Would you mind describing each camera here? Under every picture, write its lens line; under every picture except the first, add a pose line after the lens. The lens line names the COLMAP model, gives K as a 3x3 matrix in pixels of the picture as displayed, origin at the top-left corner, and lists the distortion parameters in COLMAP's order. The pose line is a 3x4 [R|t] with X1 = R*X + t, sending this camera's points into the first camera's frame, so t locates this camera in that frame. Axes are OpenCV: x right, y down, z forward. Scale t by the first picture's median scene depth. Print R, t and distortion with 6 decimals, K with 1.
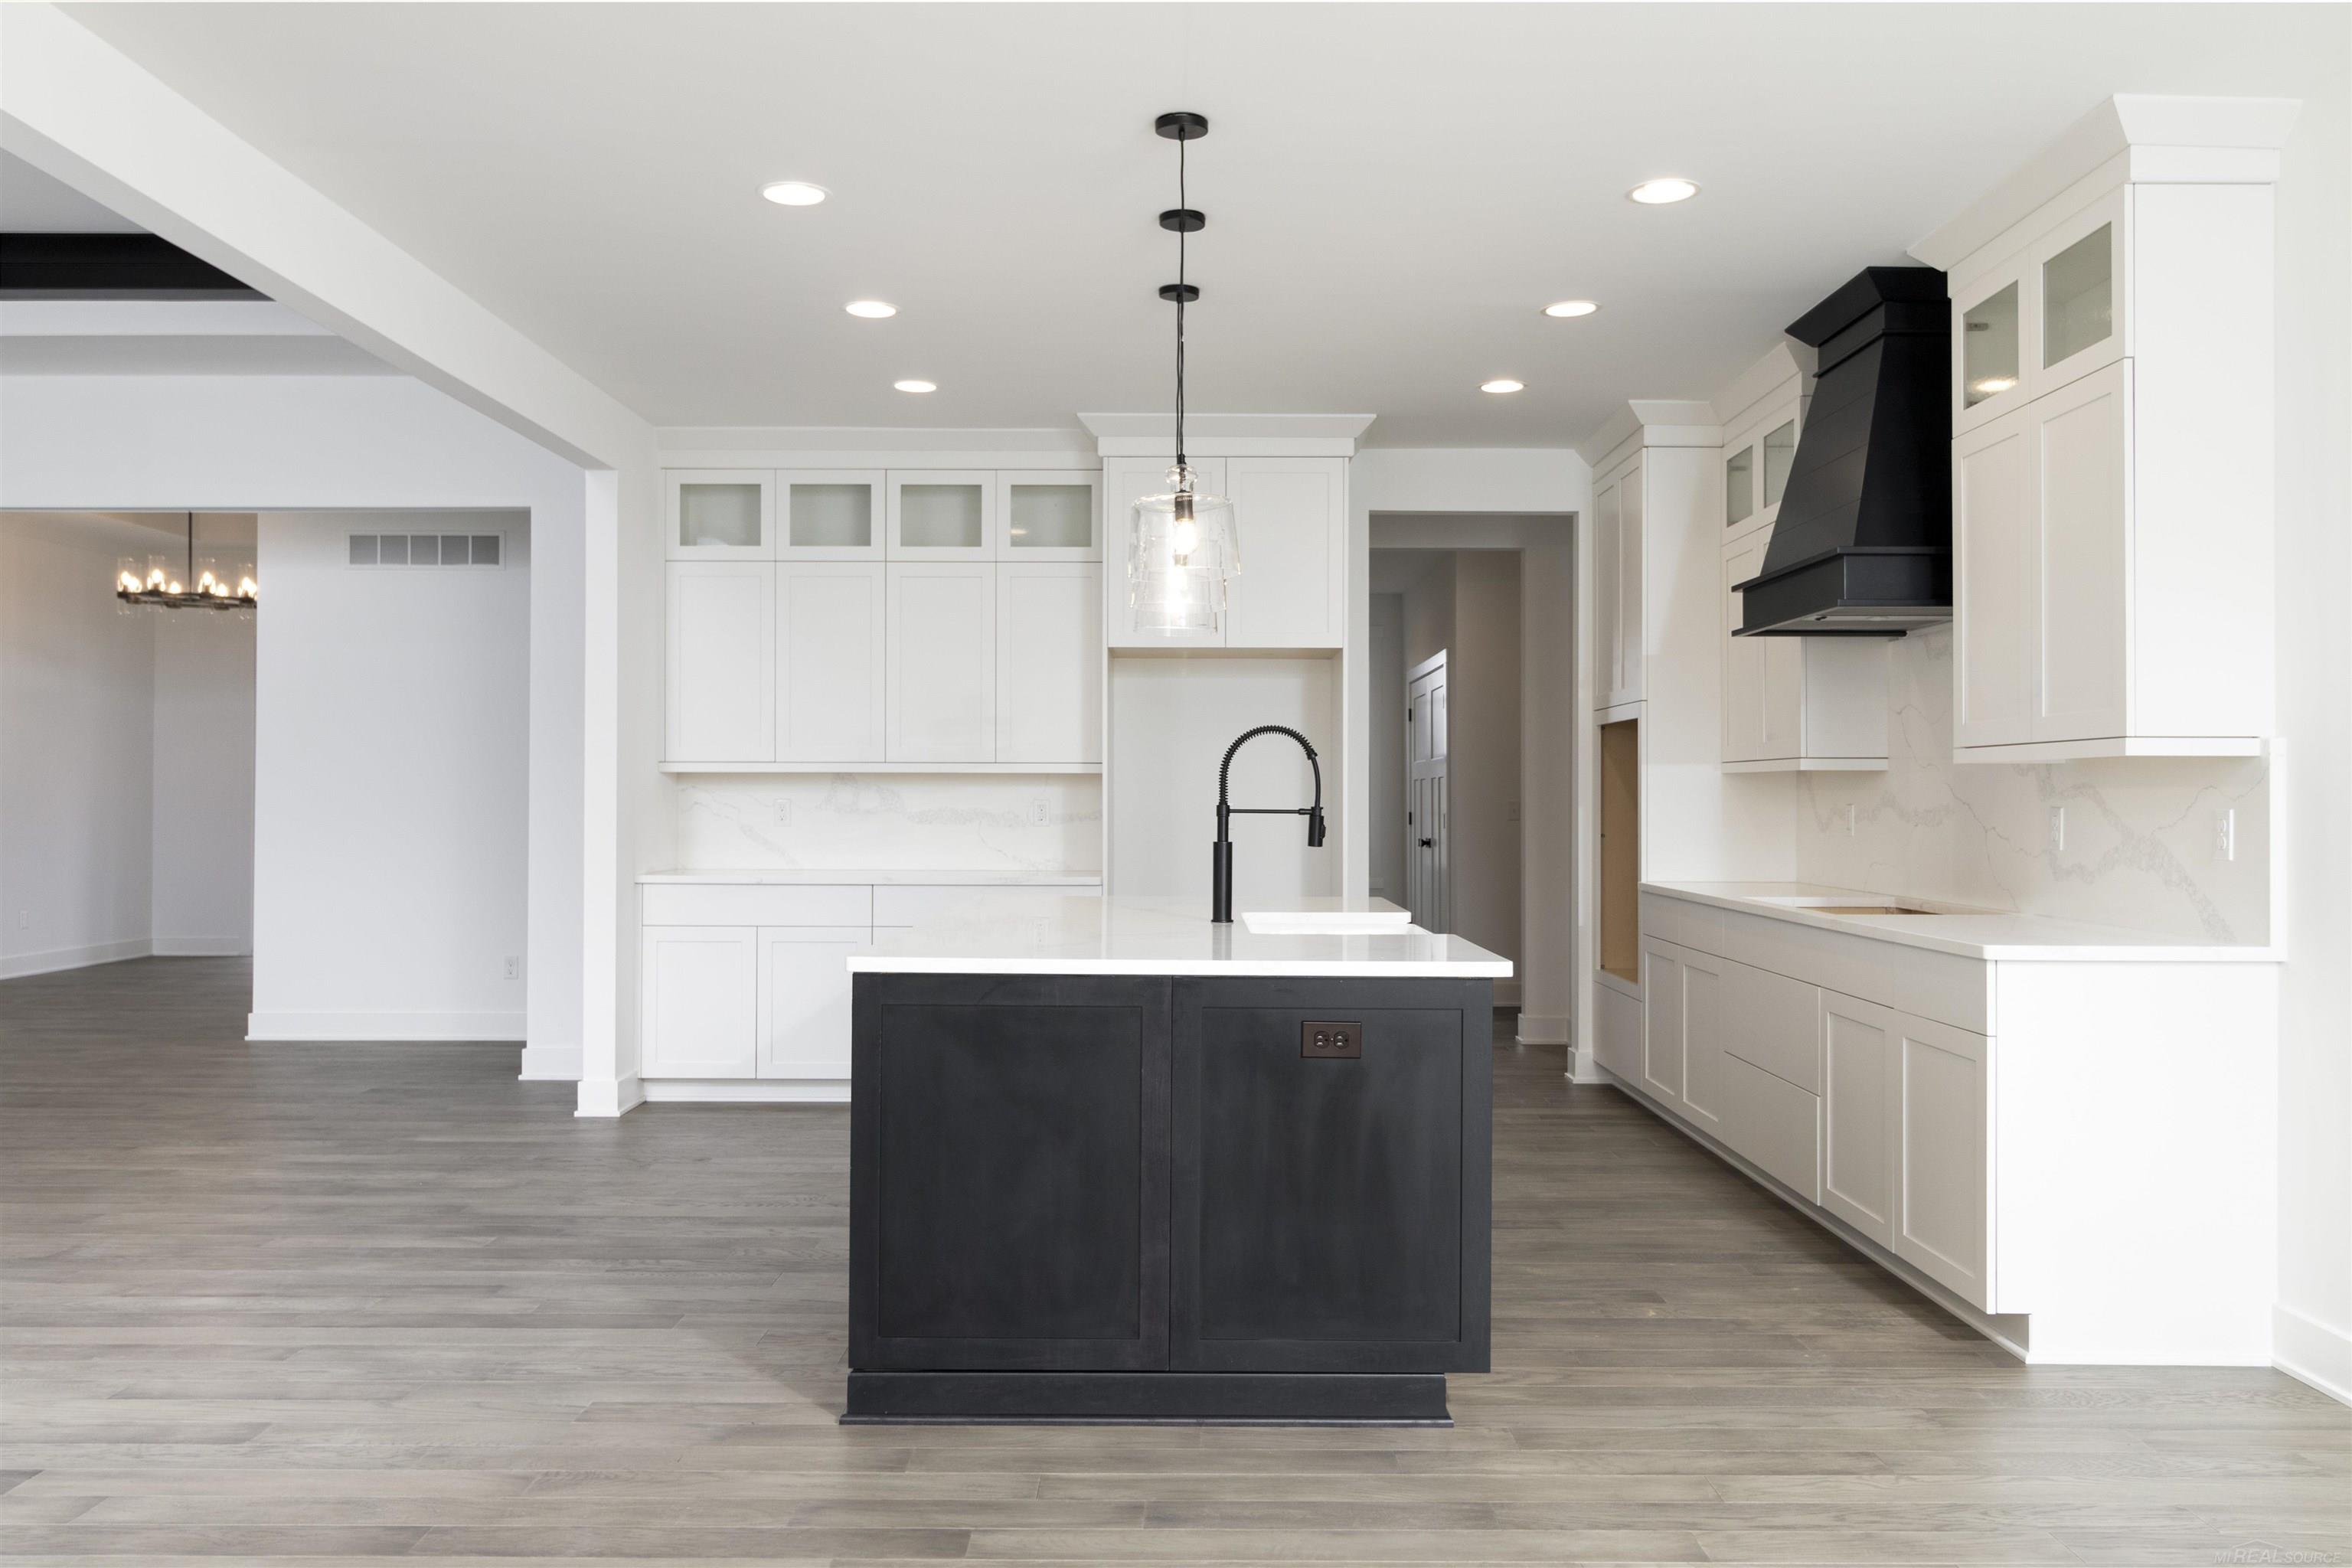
lens RADIAL K [[1836.8, 0, 1176.0], [0, 1836.8, 784.0], [0, 0, 1]] dist [-0.002115, 0.003213]
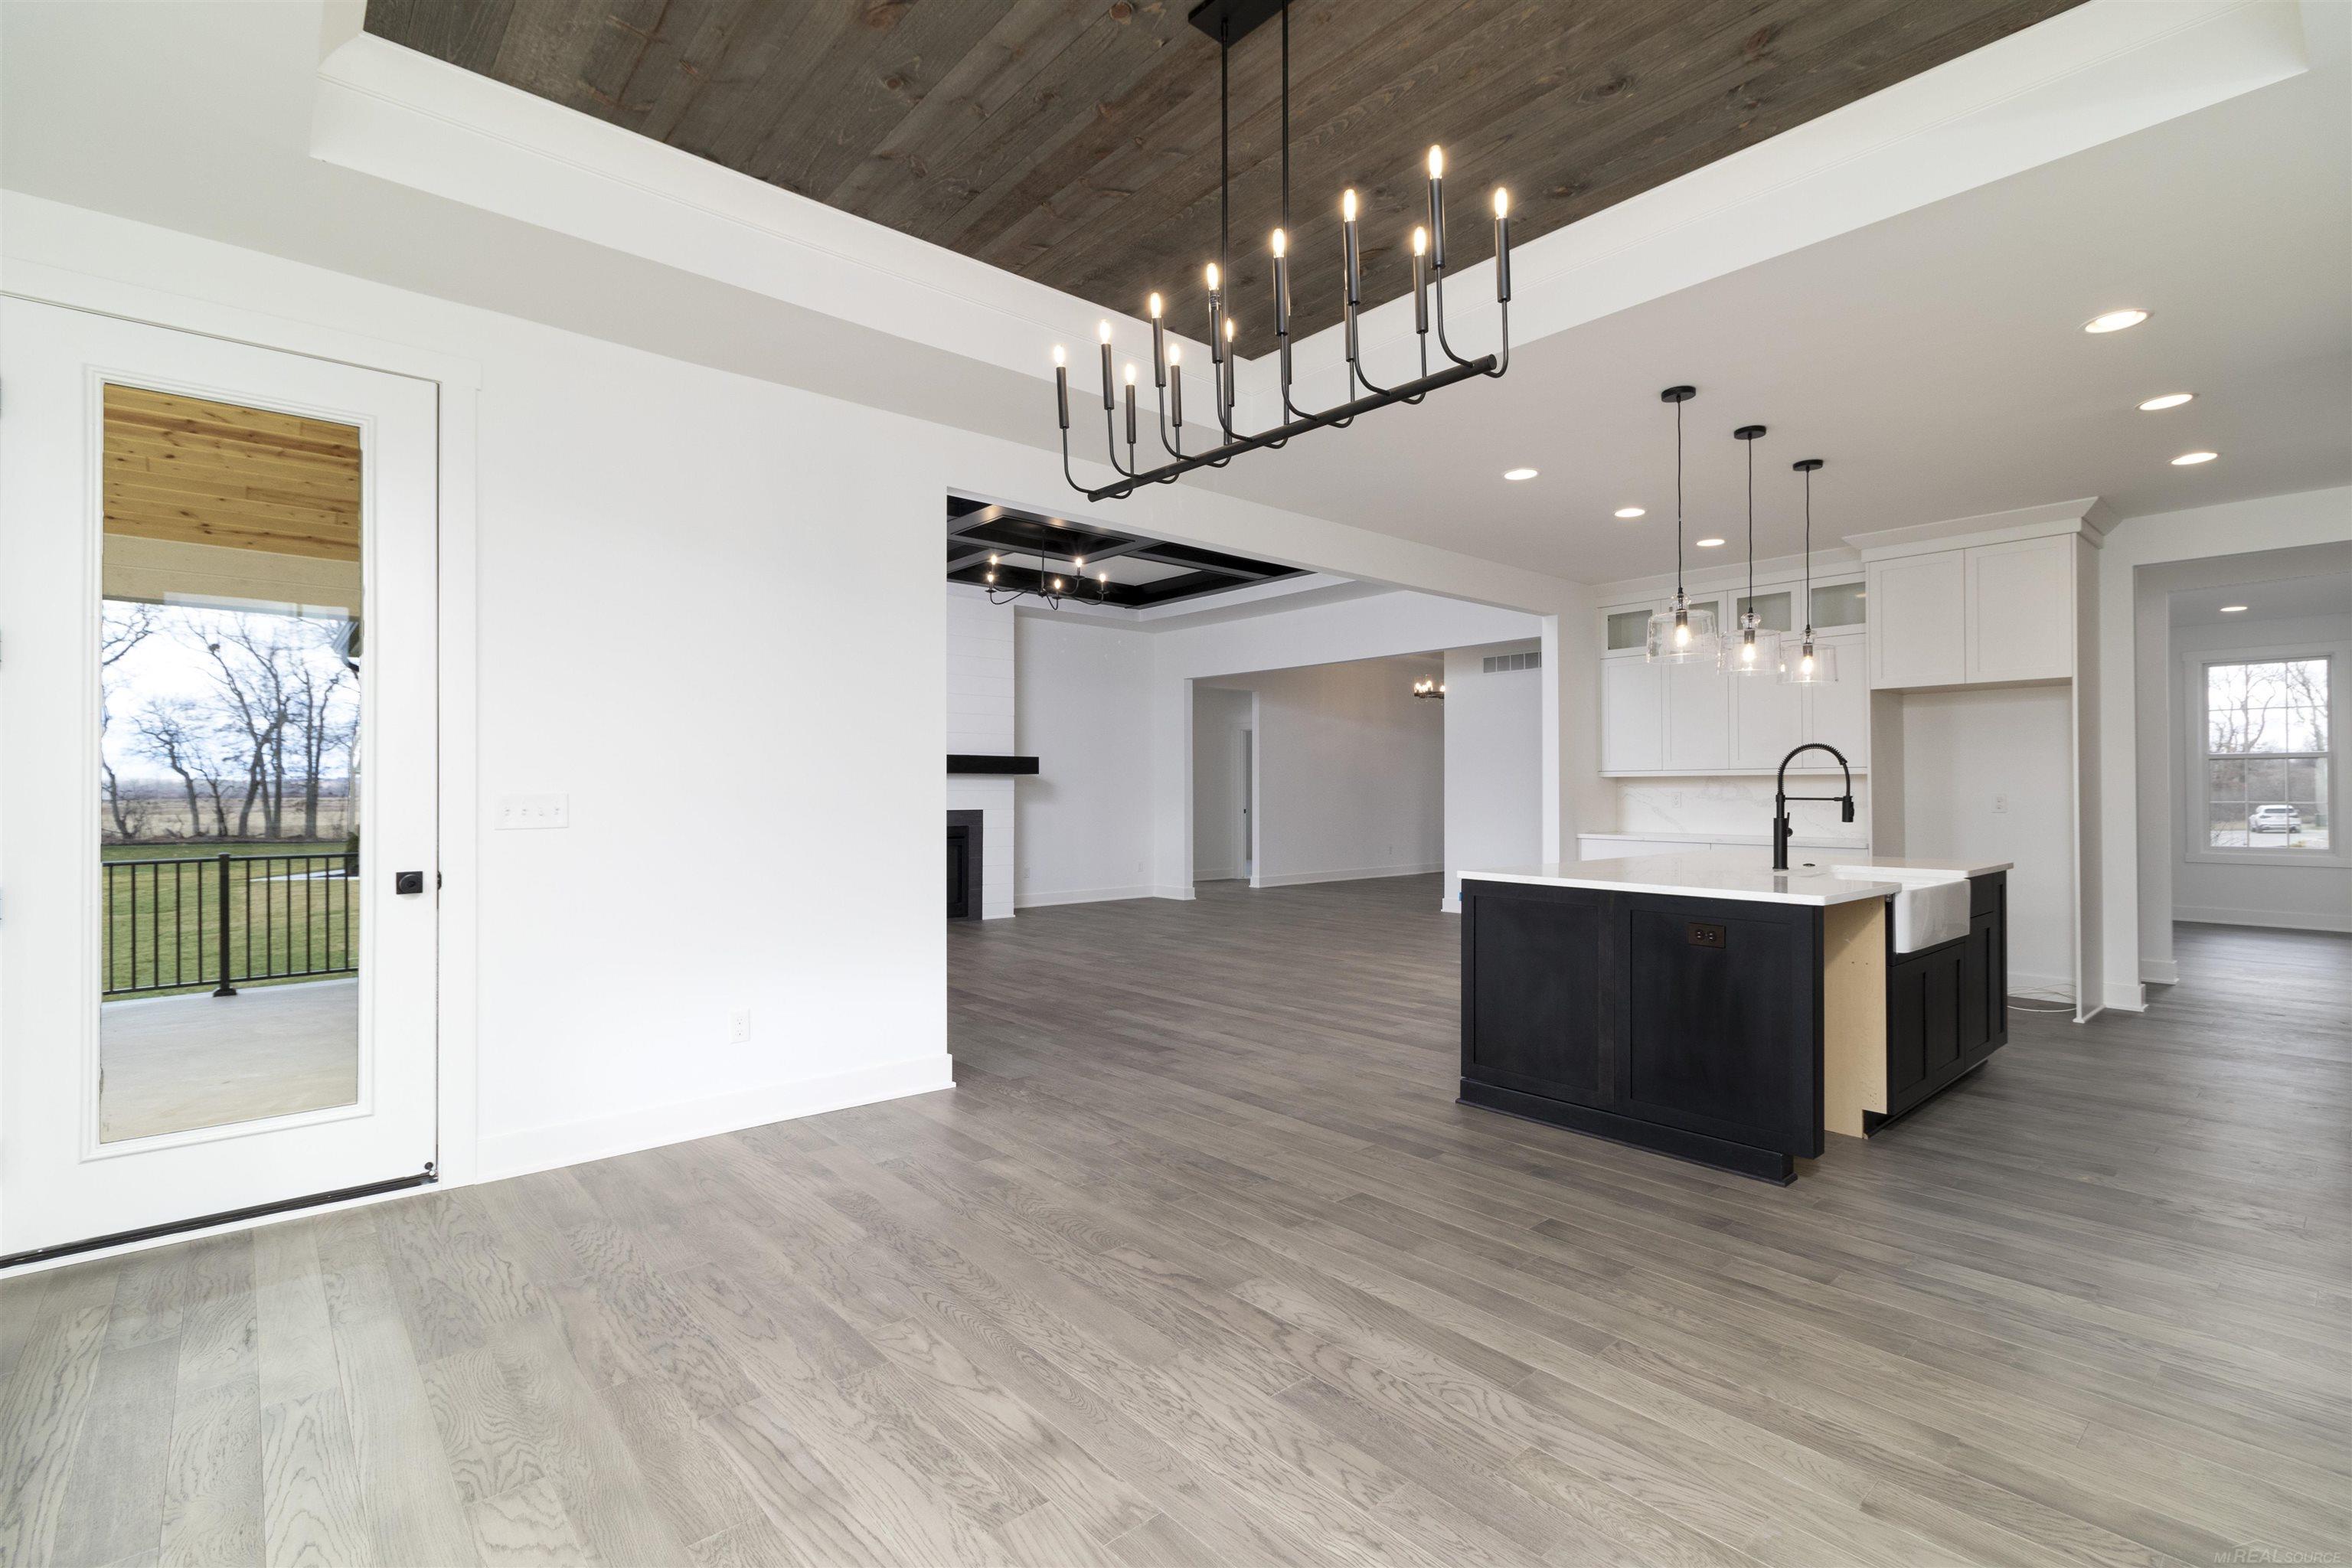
lens RADIAL K [[1082.1, 0, 1176.0], [0, 1082.1, 784.0], [0, 0, 1]] dist [-0.002151, -0.000212]
pose [[0.650252, -0.009581, -0.759659, 0.519828], [0.009561, 0.999944, -0.004427, 0.001855], [0.759659, -0.004384, 0.650307, -0.001950]]
